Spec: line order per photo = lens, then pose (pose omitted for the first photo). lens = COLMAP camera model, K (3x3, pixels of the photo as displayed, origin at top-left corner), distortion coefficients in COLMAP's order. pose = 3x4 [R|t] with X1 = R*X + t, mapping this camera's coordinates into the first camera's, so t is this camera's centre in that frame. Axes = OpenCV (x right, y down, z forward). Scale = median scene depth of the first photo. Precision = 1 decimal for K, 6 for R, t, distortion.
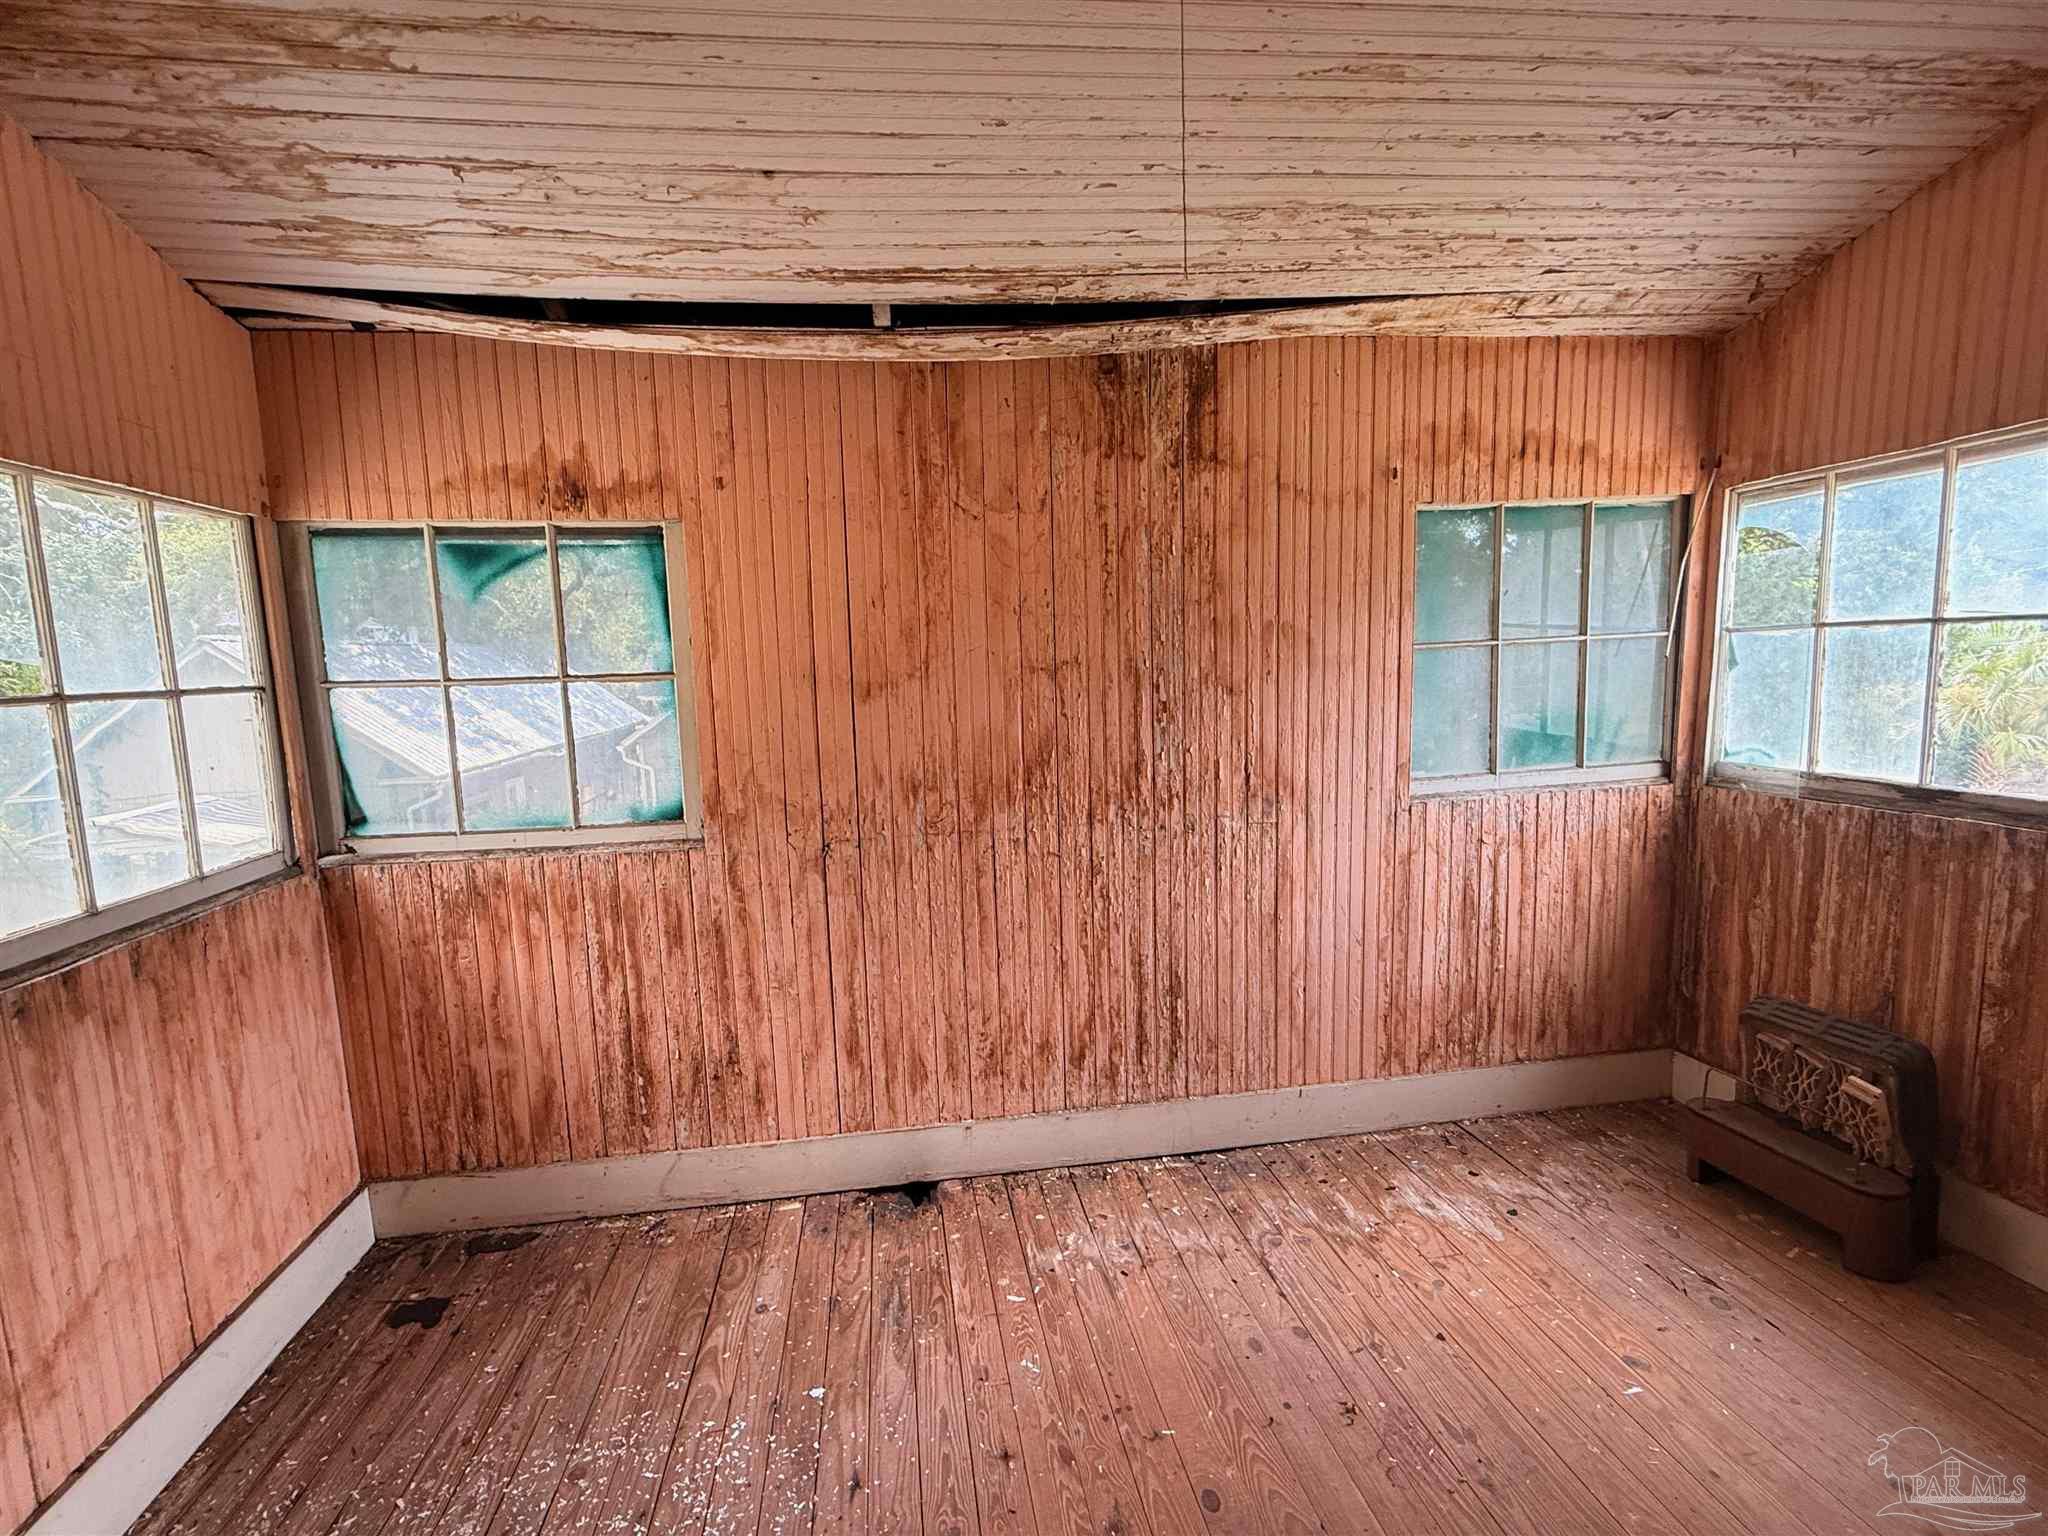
lens RADIAL K [[959.6, 0, 1024.0], [0, 959.6, 768.0], [0, 0, 1]] dist [-0.000445, 0.001704]
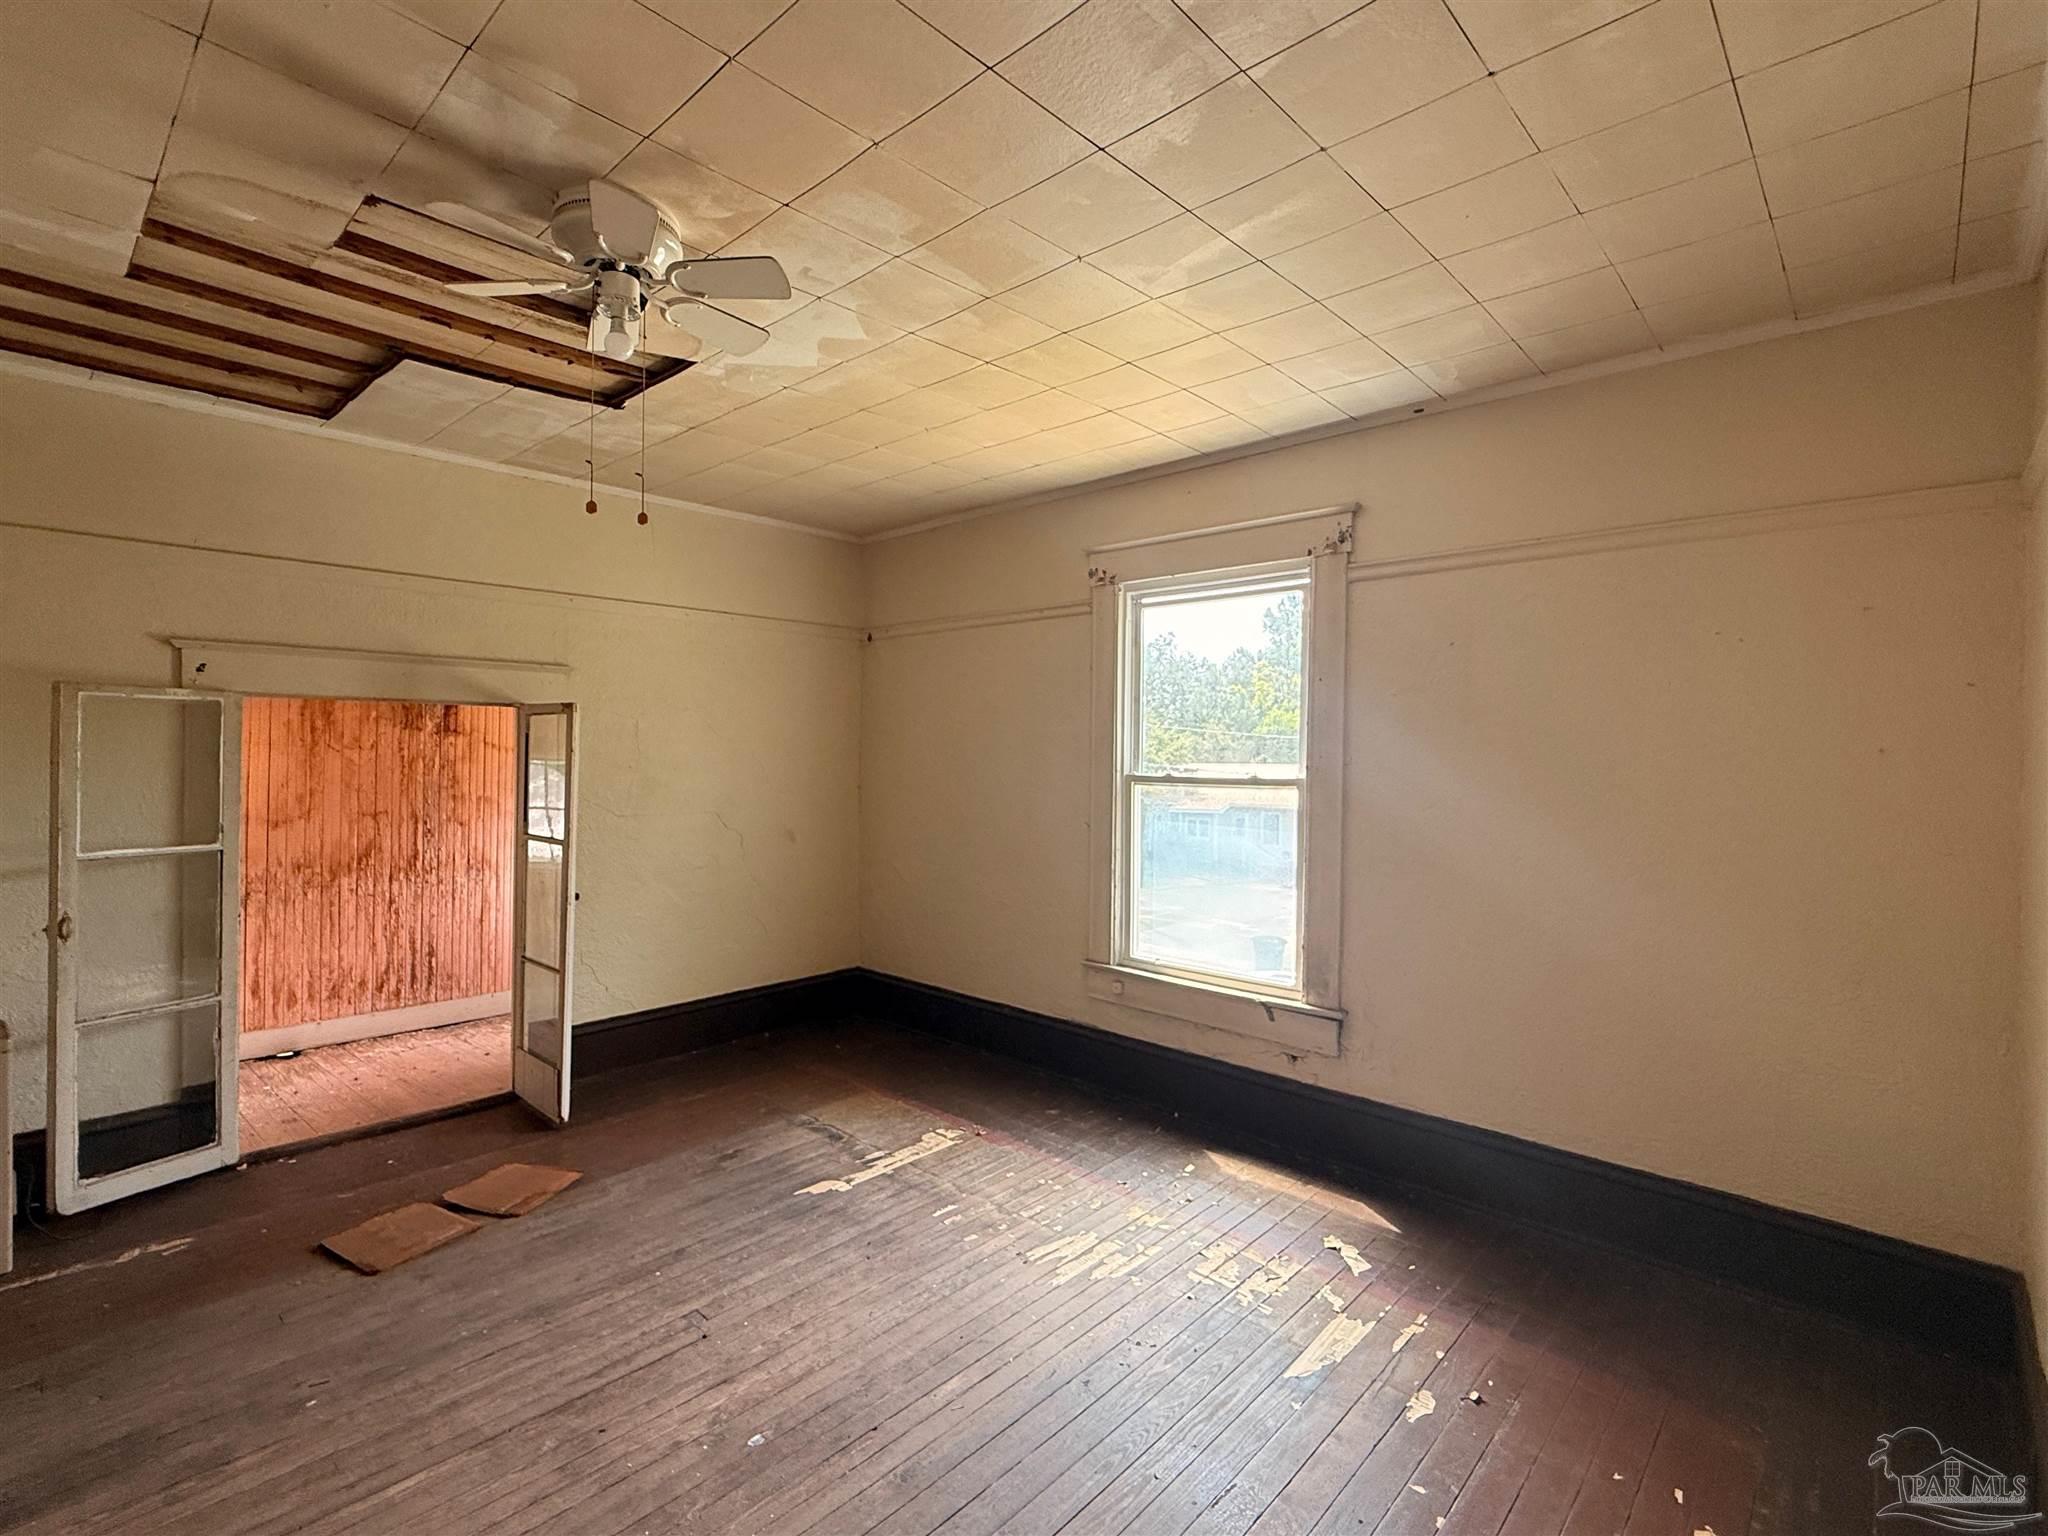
lens RADIAL K [[959.6, 0, 1024.0], [0, 959.6, 768.0], [0, 0, 1]] dist [-0.000445, 0.001704]
pose [[0.777306, 0.040239, 0.627834, -0.209196], [0.039444, 0.992872, -0.112470, 0.107891], [-0.627885, 0.112187, 0.770178, -1.788061]]
